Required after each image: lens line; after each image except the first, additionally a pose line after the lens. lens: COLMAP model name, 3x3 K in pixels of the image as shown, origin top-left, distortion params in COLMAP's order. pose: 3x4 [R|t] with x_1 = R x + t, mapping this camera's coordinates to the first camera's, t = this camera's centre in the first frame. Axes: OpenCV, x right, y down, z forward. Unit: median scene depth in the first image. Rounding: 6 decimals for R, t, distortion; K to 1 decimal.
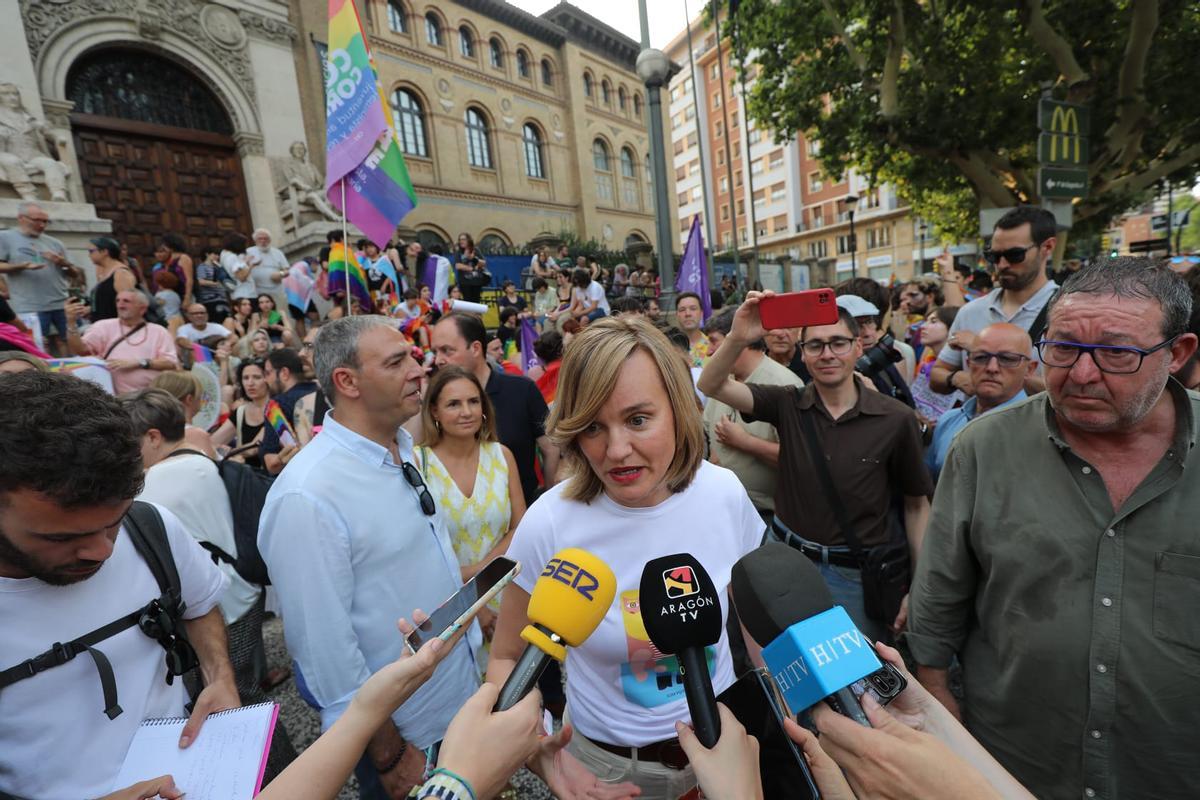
lens RADIAL K [[548.6, 0, 607.3], [0, 548.6, 401.9], [0, 0, 1]] dist [-0.038578, 0.009097]
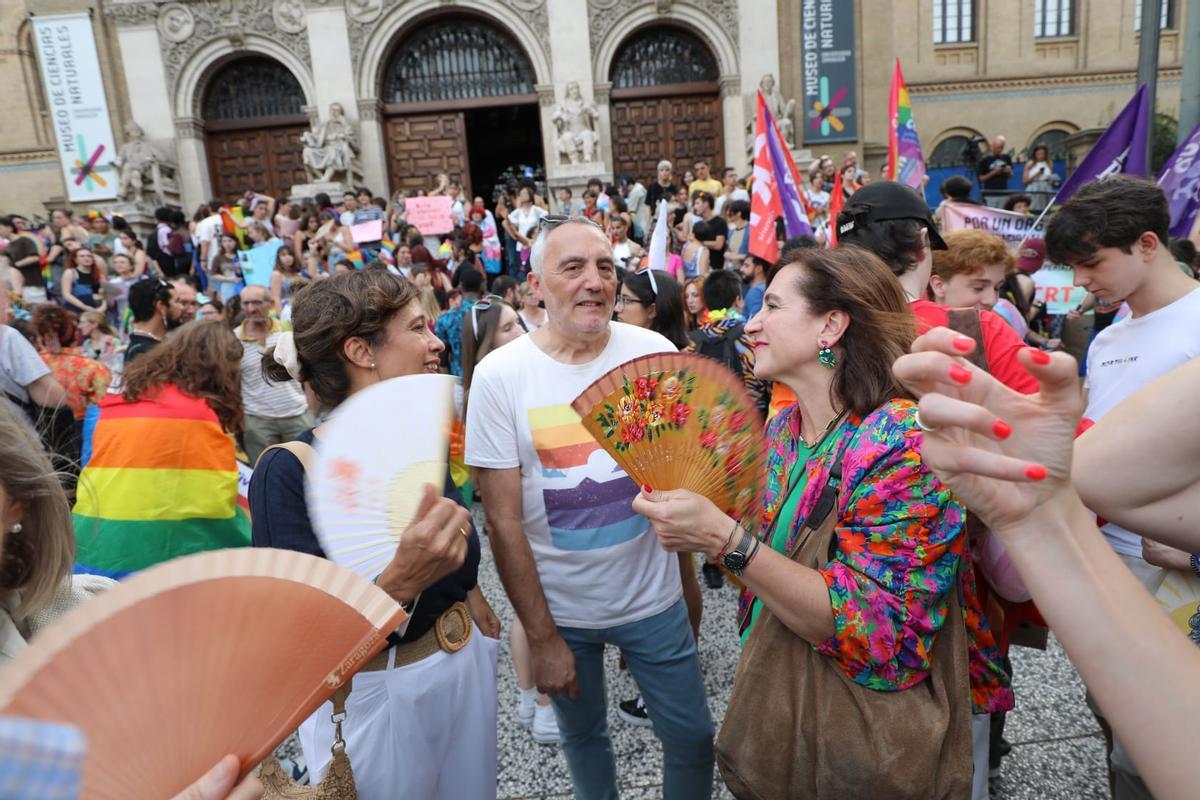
lens RADIAL K [[604.0, 0, 605.2], [0, 604.0, 401.6], [0, 0, 1]] dist [-0.029731, 0.008651]
pose [[0.641089, 0.185977, -0.744592, 0.194738], [-0.105844, 0.982349, 0.154231, -0.000746], [0.760133, -0.020065, 0.649457, -0.014698]]
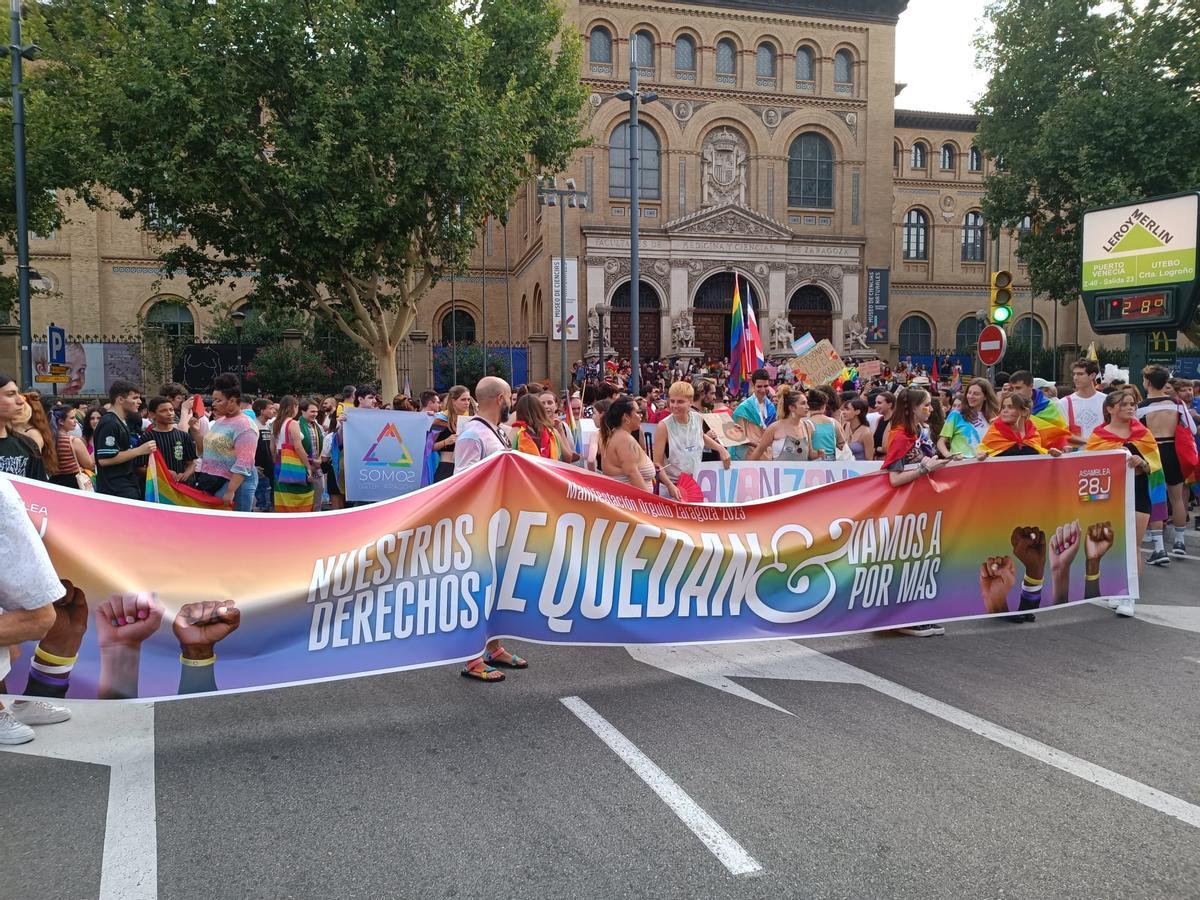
lens RADIAL K [[861.3, 0, 600.9], [0, 861.3, 458.1], [0, 0, 1]] dist [0.007627, 0.001869]
pose [[0.780600, 0.137961, -0.609616, 0.939131], [-0.168235, 0.985717, 0.007655, 0.310499], [0.601965, 0.096584, 0.792660, -2.562142]]
